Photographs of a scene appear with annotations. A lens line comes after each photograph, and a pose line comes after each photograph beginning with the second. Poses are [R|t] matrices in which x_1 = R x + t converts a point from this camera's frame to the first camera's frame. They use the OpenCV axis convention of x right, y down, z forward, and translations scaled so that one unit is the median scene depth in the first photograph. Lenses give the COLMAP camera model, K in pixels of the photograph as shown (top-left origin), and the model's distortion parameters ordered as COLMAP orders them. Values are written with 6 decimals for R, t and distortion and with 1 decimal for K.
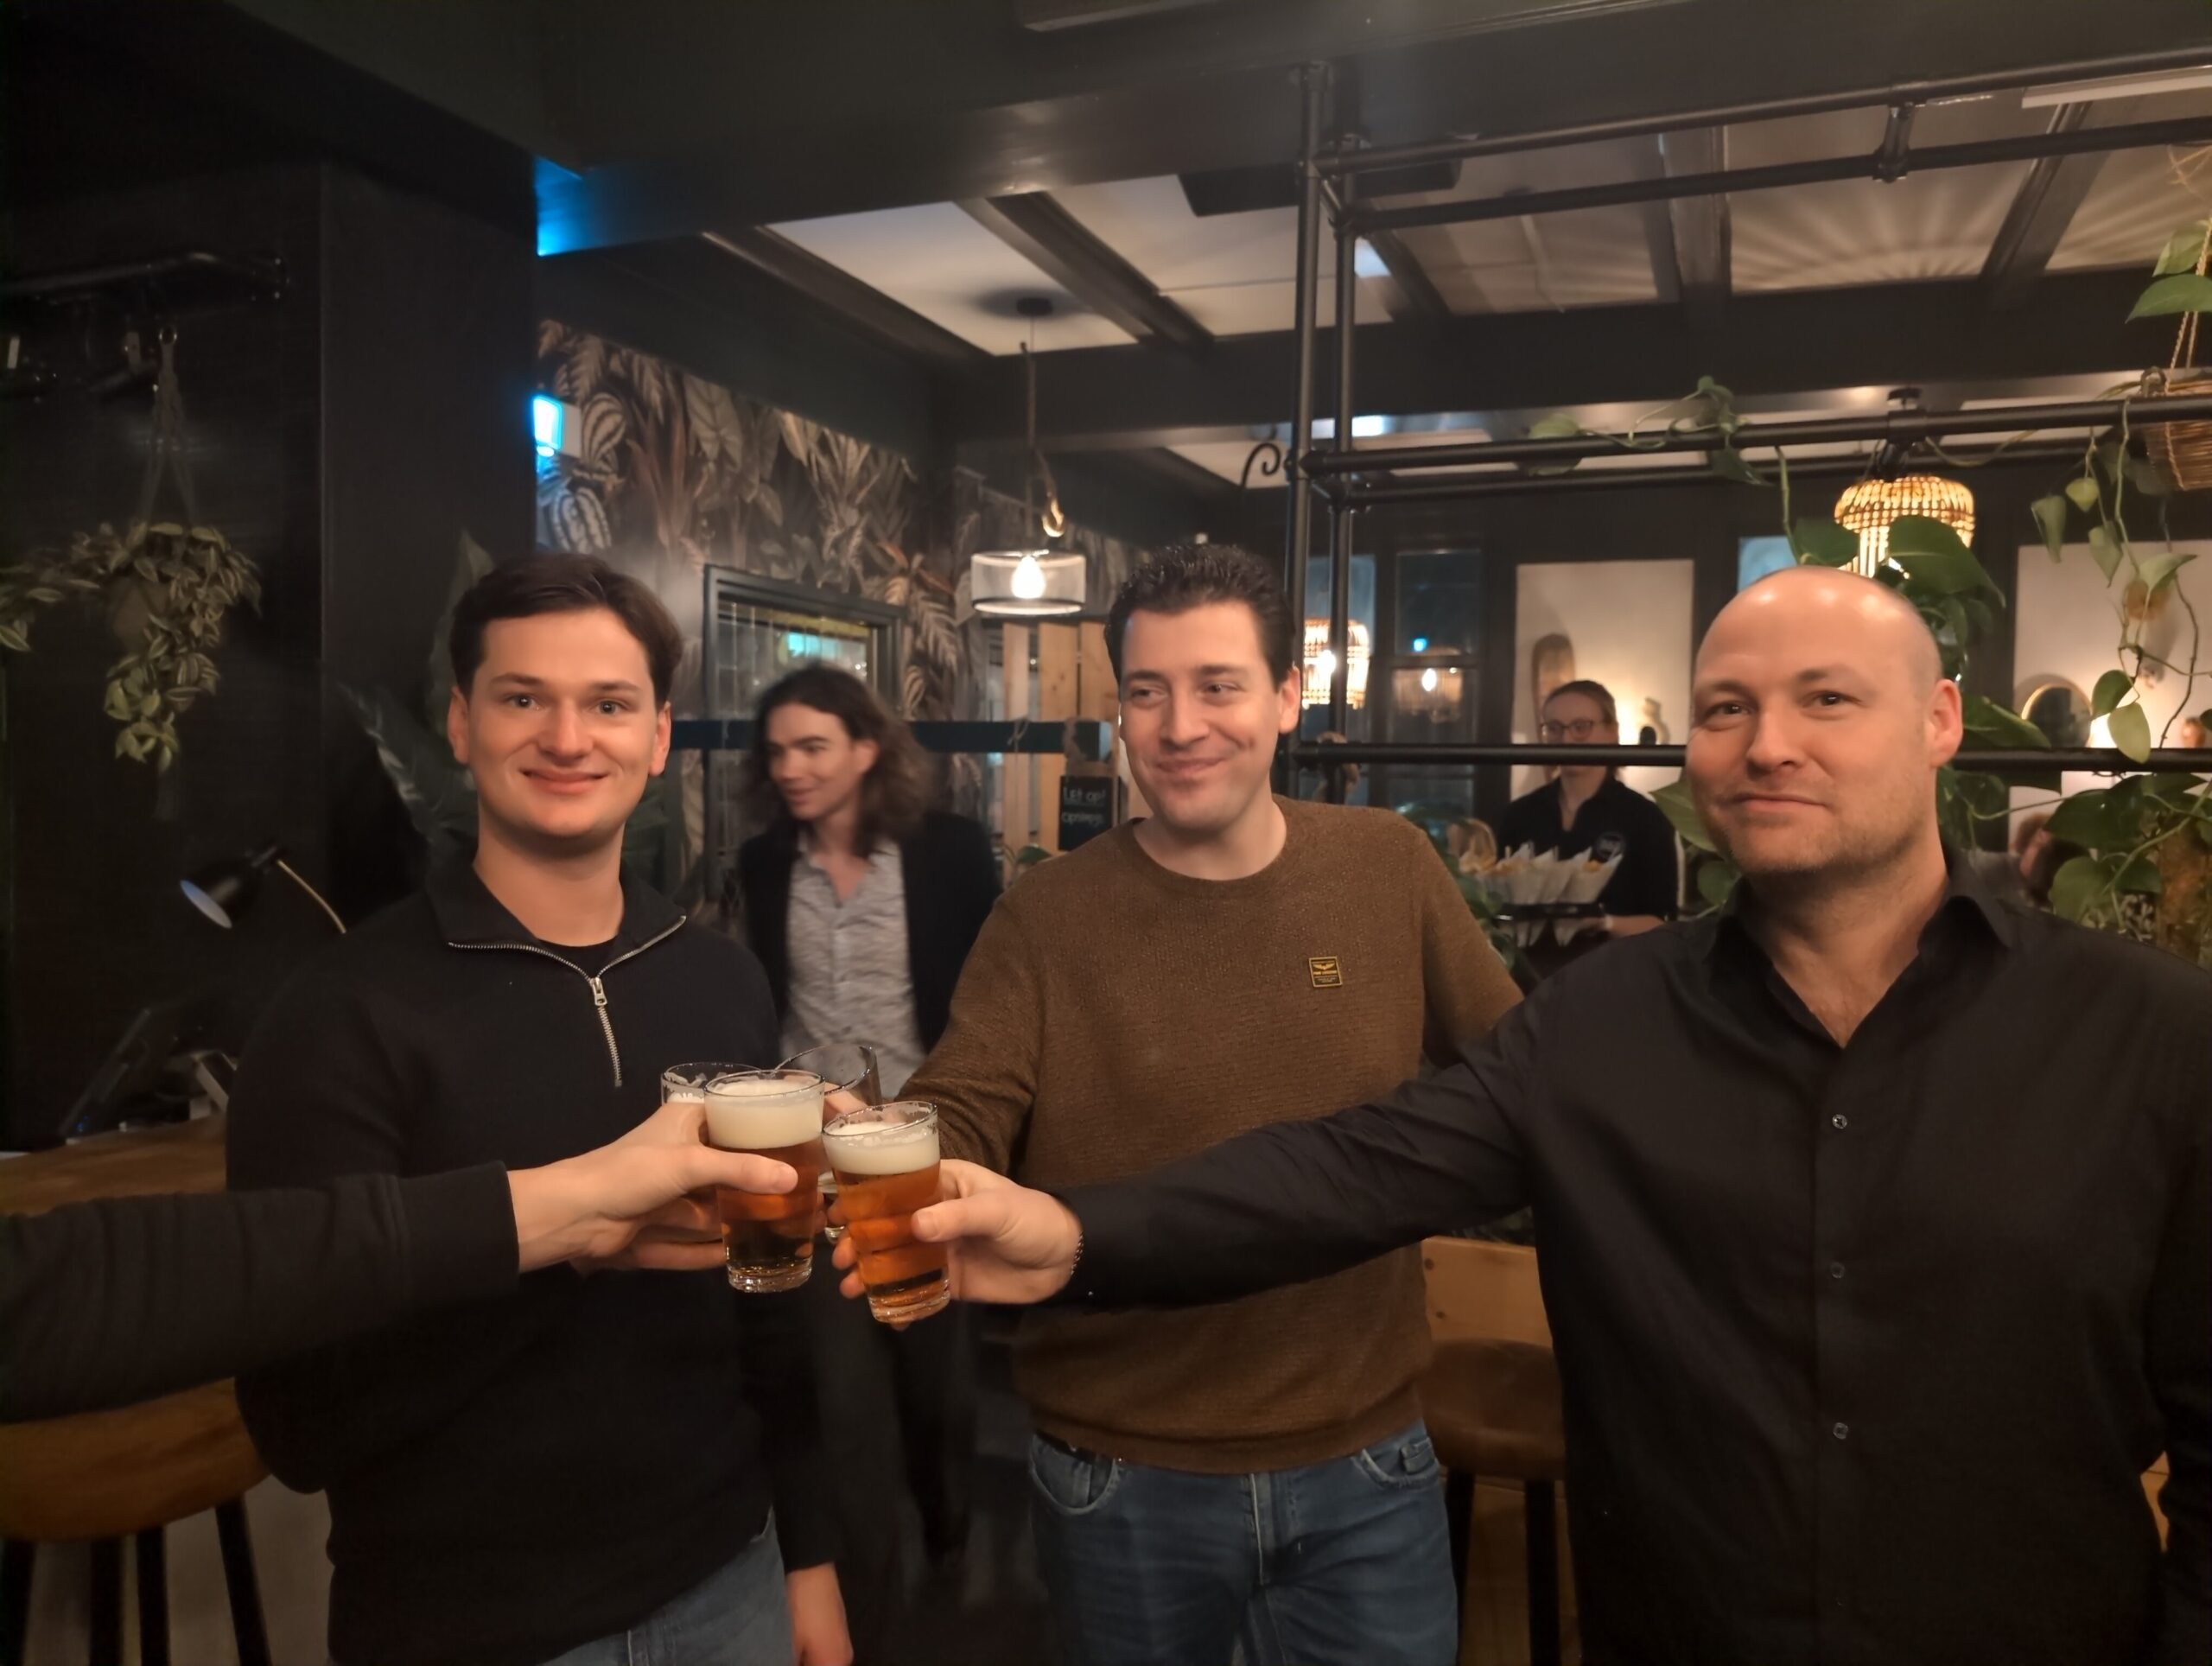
lens RADIAL K [[1598.6, 0, 1101.4], [0, 1598.6, 828.6], [0, 0, 1]] dist [-0.002716, 0.003306]
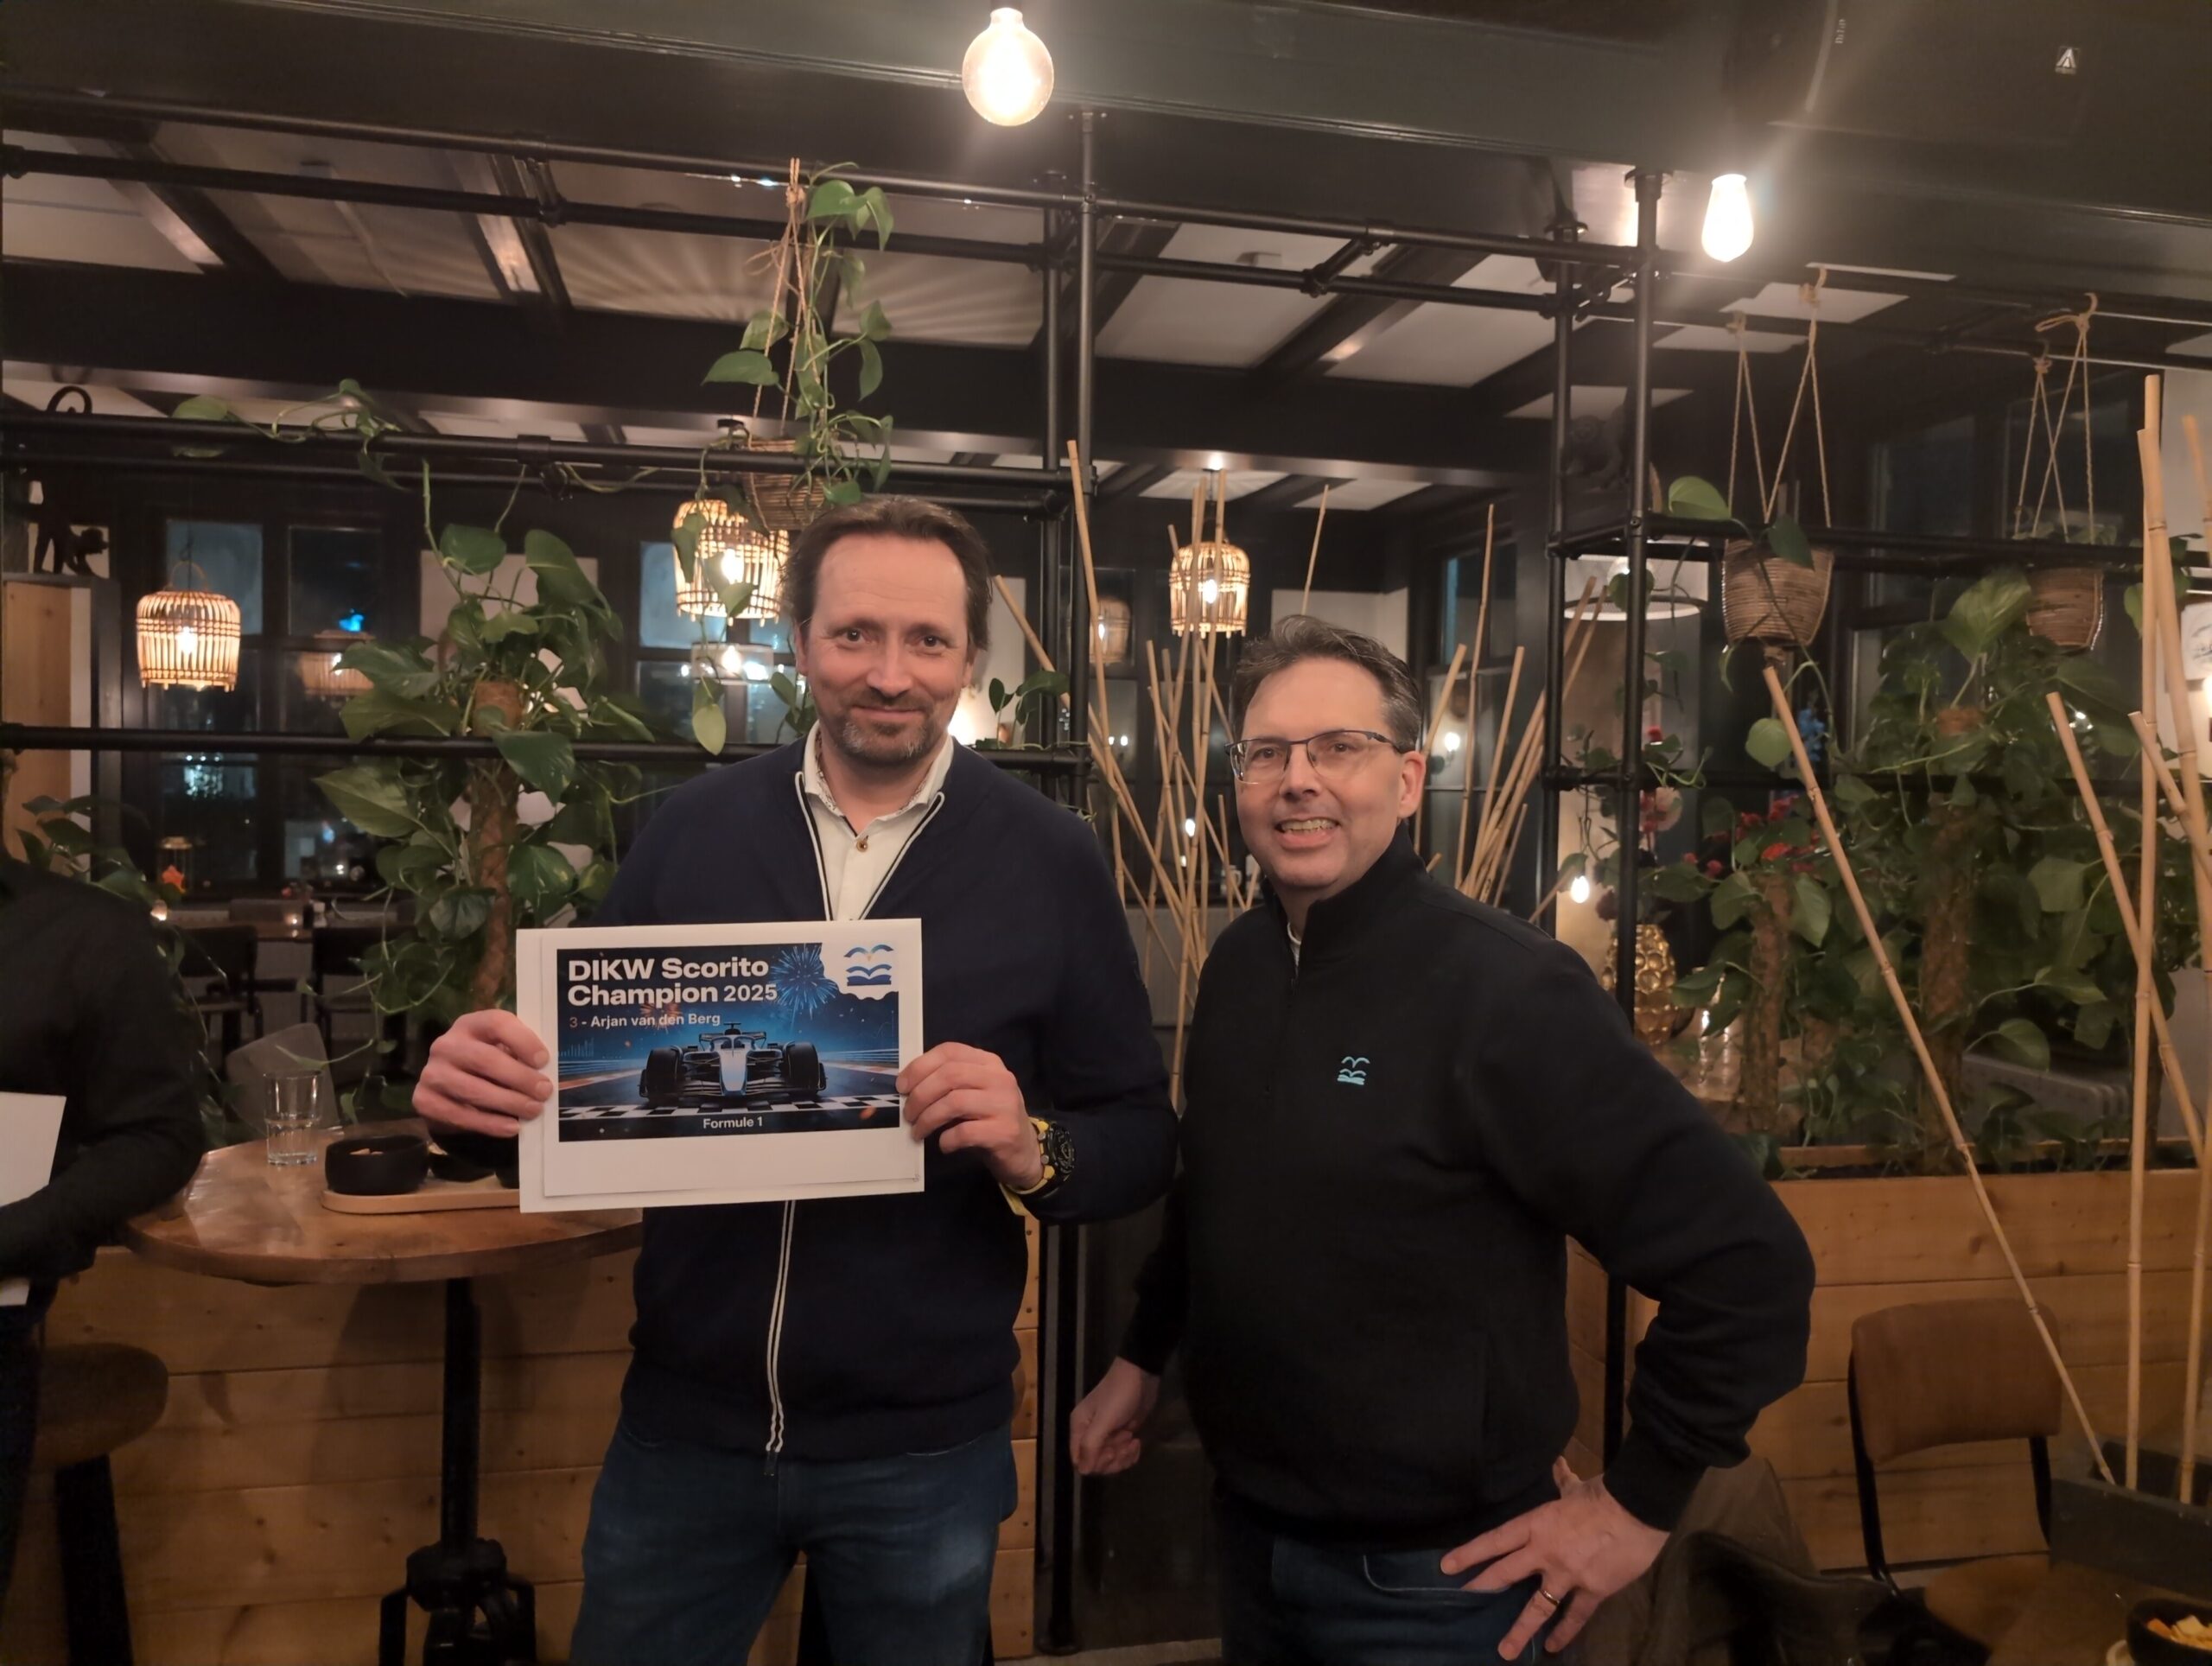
lens RADIAL K [[1598.6, 0, 1121.5], [0, 1598.6, 821.9], [0, 0, 1]] dist [-0.002716, 0.003306]
pose [[0.823210, -0.011632, 0.567618, 0.098464], [0.012059, 0.999923, 0.003002, 0.004022], [-0.567609, 0.004374, 0.823287, -0.069272]]
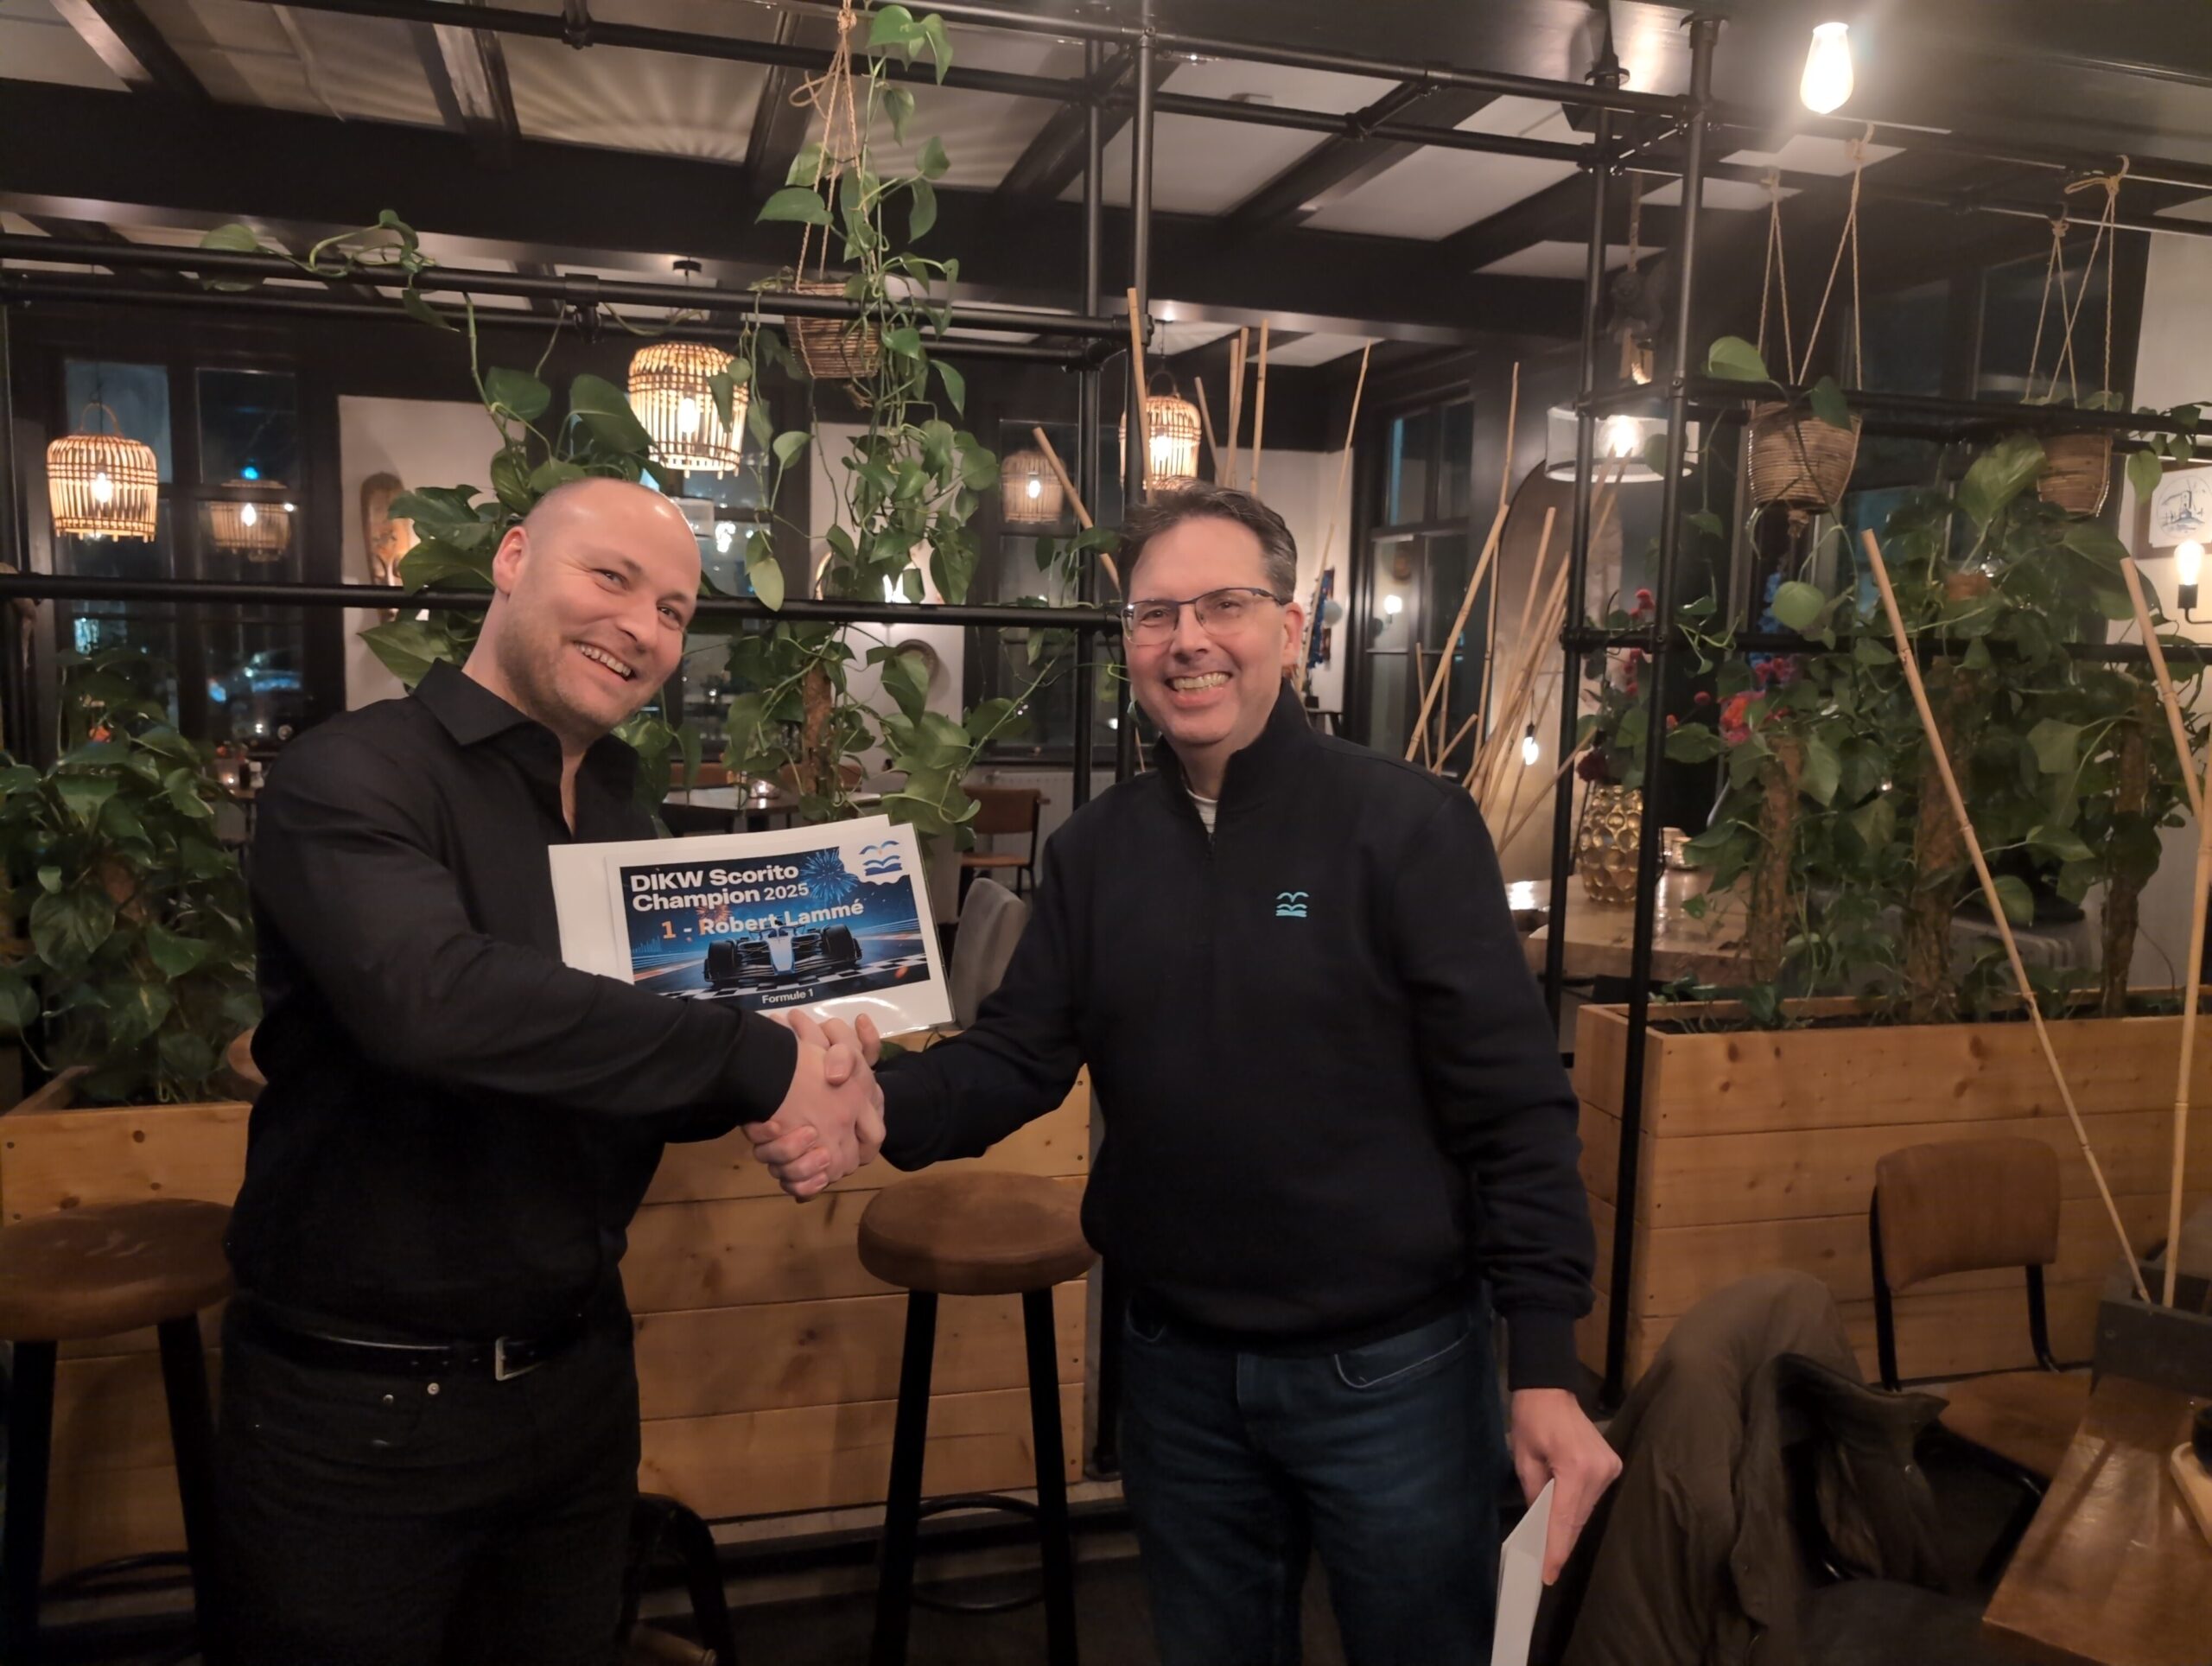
lens RADIAL K [[1598.6, 0, 1093.9], [0, 1598.6, 830.1], [0, 0, 1]] dist [-0.002716, 0.003306]
pose [[0.793861, -0.063410, 0.604784, 0.050756], [0.007378, 0.995480, 0.094688, 0.004559], [-0.608055, -0.070707, 0.790740, -0.037839]]
